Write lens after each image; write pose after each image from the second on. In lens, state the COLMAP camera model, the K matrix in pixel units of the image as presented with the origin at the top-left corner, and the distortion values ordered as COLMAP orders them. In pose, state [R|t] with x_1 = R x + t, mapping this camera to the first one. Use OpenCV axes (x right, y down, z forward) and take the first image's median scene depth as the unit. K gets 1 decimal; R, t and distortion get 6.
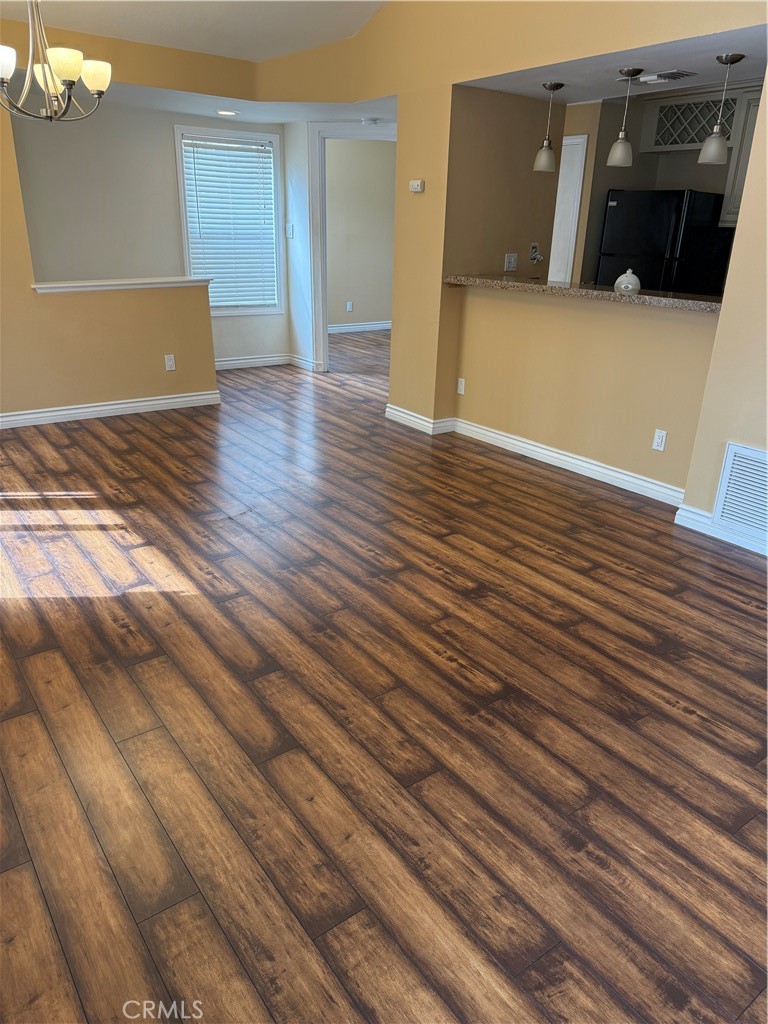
lens RADIAL K [[717.8, 0, 386.6], [0, 717.8, 509.7], [0, 0, 1]] dist [0.132333, -0.230772]
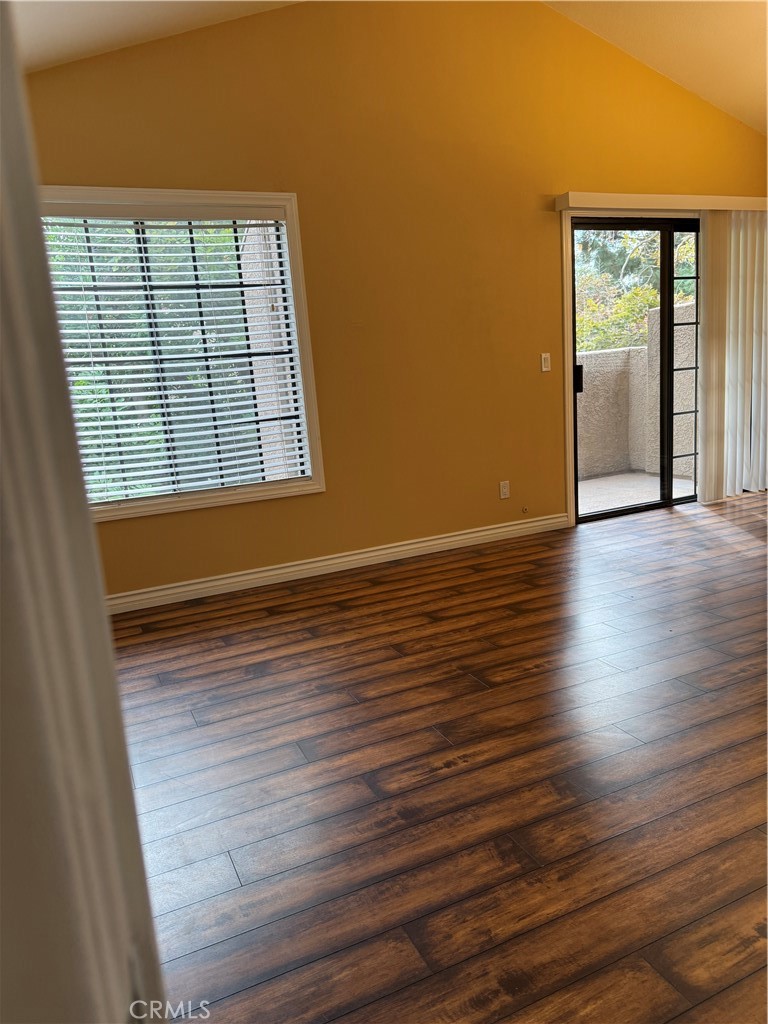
lens RADIAL K [[712.2, 0, 384.0], [0, 712.2, 512.0], [0, 0, 1]] dist [0.086060, -0.086008]
pose [[-0.204991, 0.175766, -0.962853, 1.168240], [-0.293444, 0.927453, 0.231778, -0.197695], [0.933739, 0.330056, -0.138542, 0.870857]]
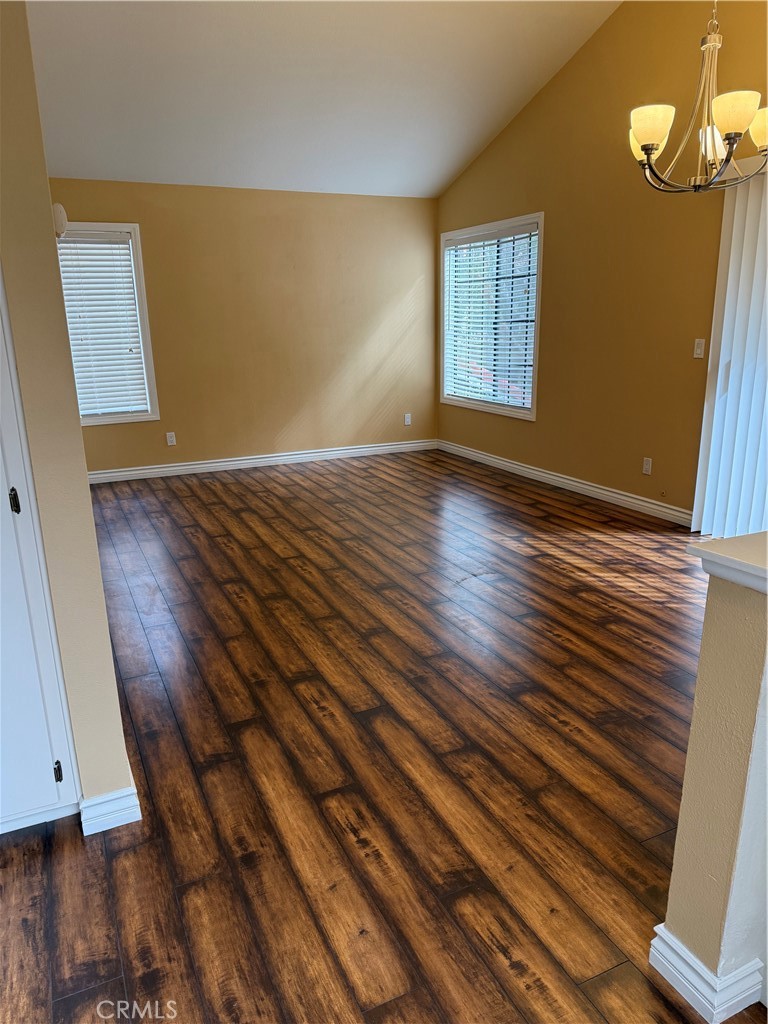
lens RADIAL K [[713.4, 0, 384.0], [0, 713.4, 512.0], [0, 0, 1]] dist [0.124824, -0.187270]
pose [[-0.981145, -0.057929, 0.184388, -0.408900], [0.064944, 0.799741, 0.596823, -1.056116], [-0.182036, 0.597544, -0.780899, 2.675414]]
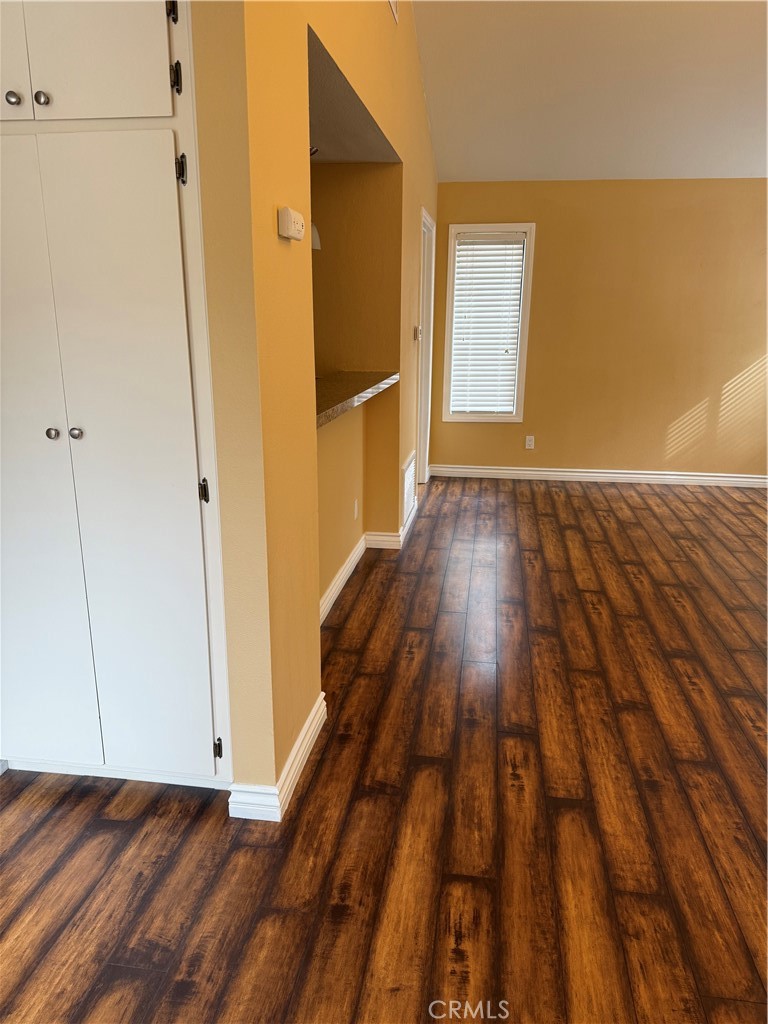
lens RADIAL K [[717.8, 0, 386.6], [0, 717.8, 509.7], [0, 0, 1]] dist [0.132333, -0.230772]
pose [[-0.710071, -0.213417, 0.671008, -0.575228], [0.231908, 0.828909, 0.509047, -0.990089], [-0.664844, 0.517072, -0.539091, 2.471322]]
